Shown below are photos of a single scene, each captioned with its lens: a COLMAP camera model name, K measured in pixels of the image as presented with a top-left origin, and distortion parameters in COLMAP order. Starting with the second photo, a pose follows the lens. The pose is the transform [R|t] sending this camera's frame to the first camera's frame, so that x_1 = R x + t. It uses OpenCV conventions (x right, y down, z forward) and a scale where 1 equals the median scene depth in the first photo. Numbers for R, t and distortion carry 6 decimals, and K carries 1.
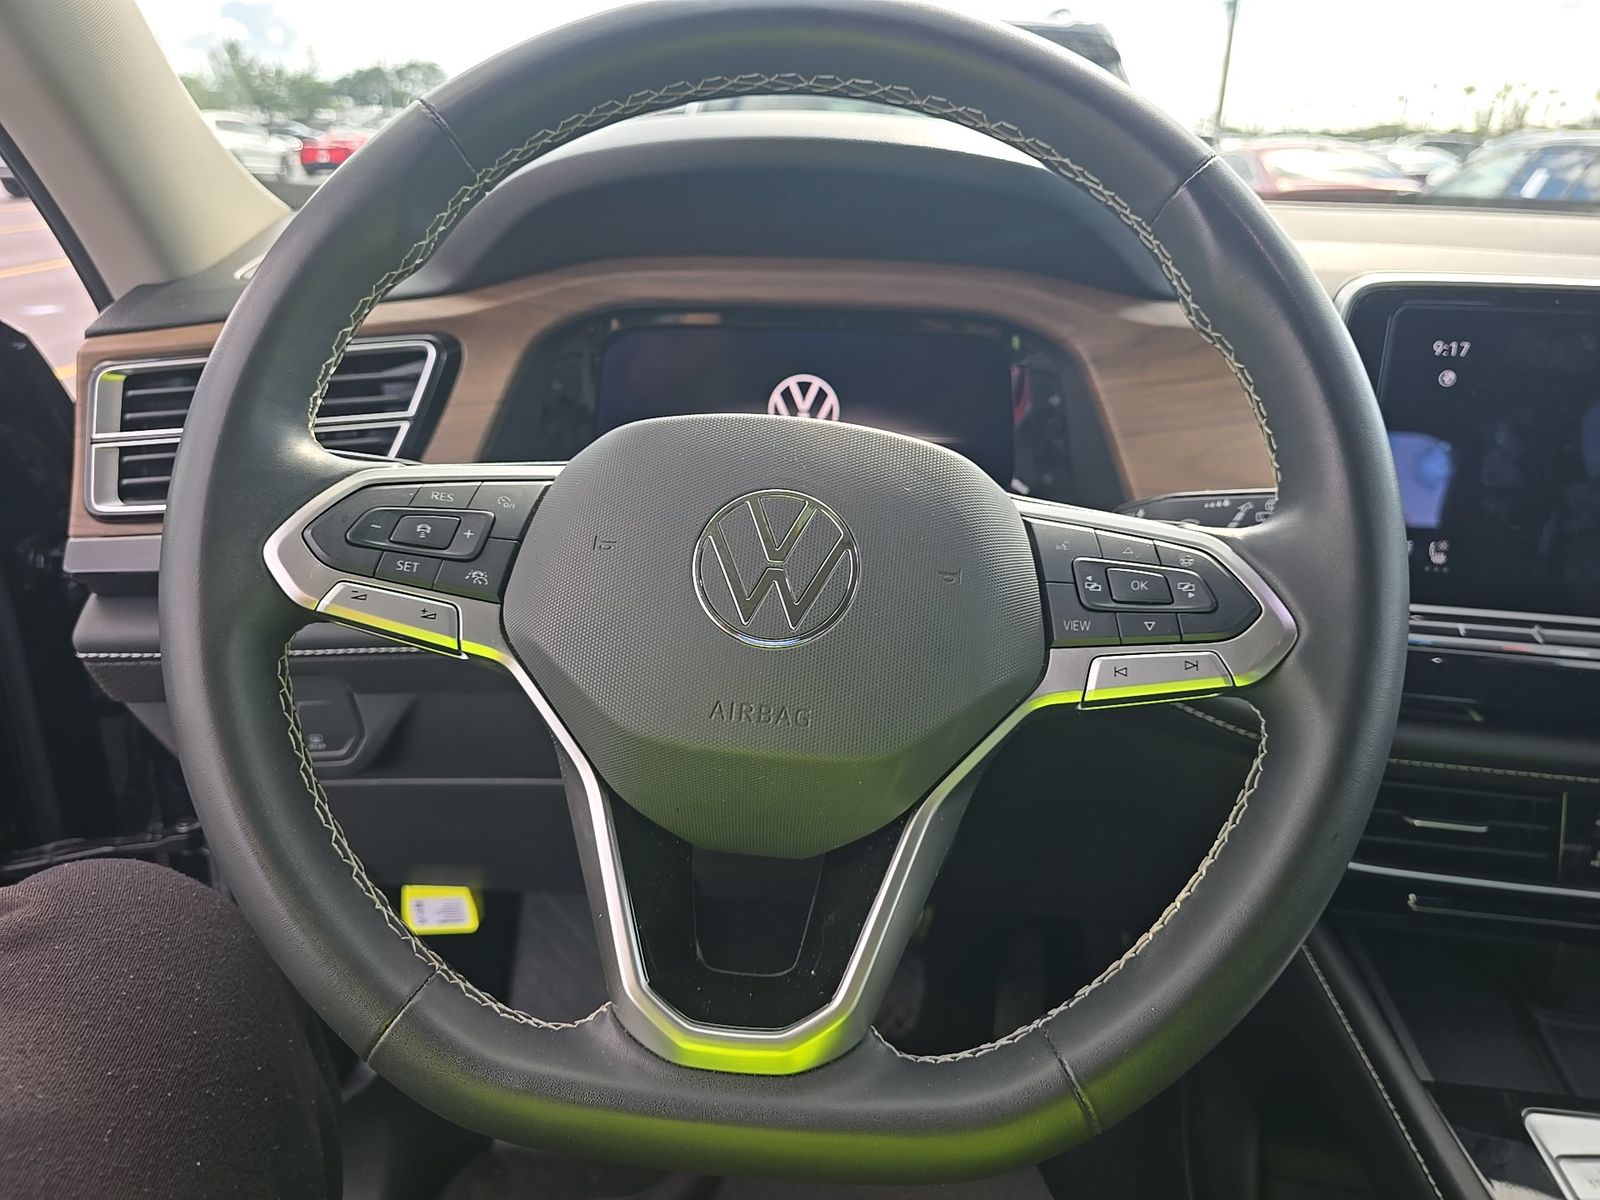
lens RADIAL K [[1086.2, 0, 800.0], [0, 1086.2, 600.0], [0, 0, 1]] dist [0.003639, -0.027968]
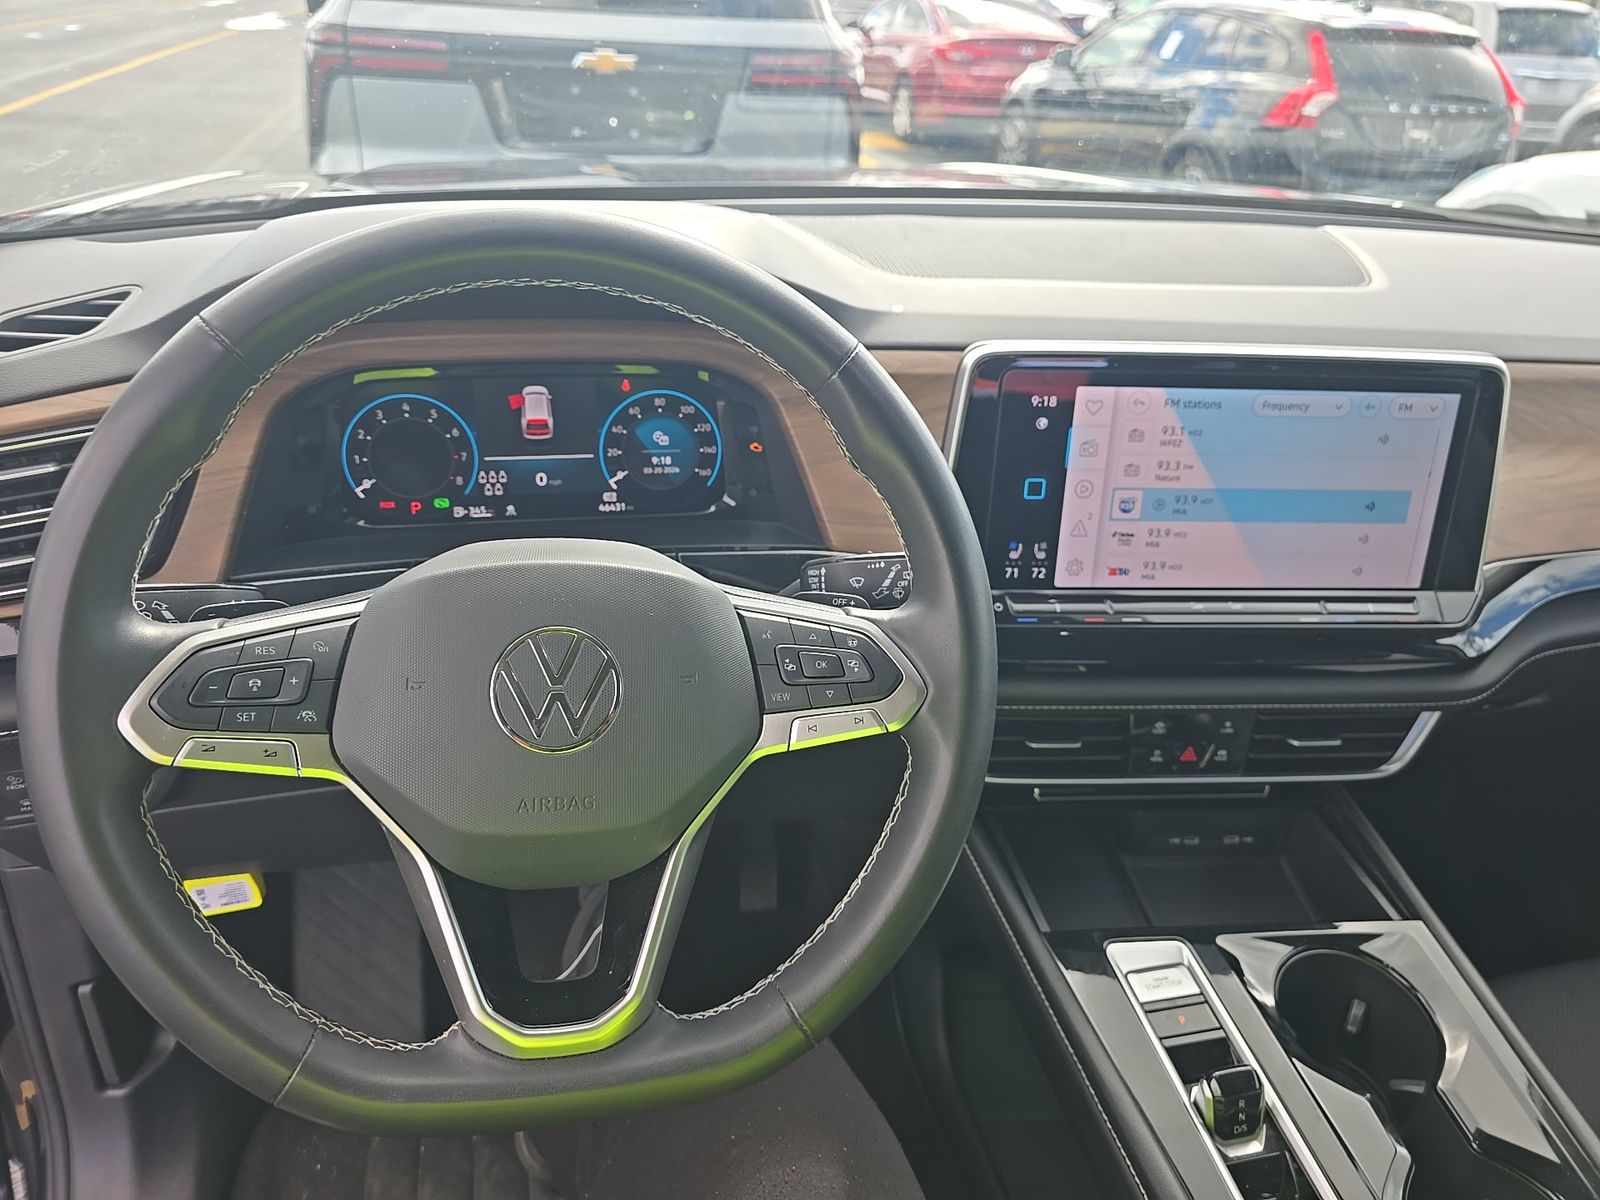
lens RADIAL K [[1055.8, 0, 800.0], [0, 1055.8, 600.0], [0, 0, 1]] dist [0.050304, -0.097697]
pose [[0.964002, -0.094224, 0.248639, -0.045282], [0.061312, 0.988678, 0.136957, -0.284991], [-0.258728, -0.116782, 0.958865, -0.290334]]
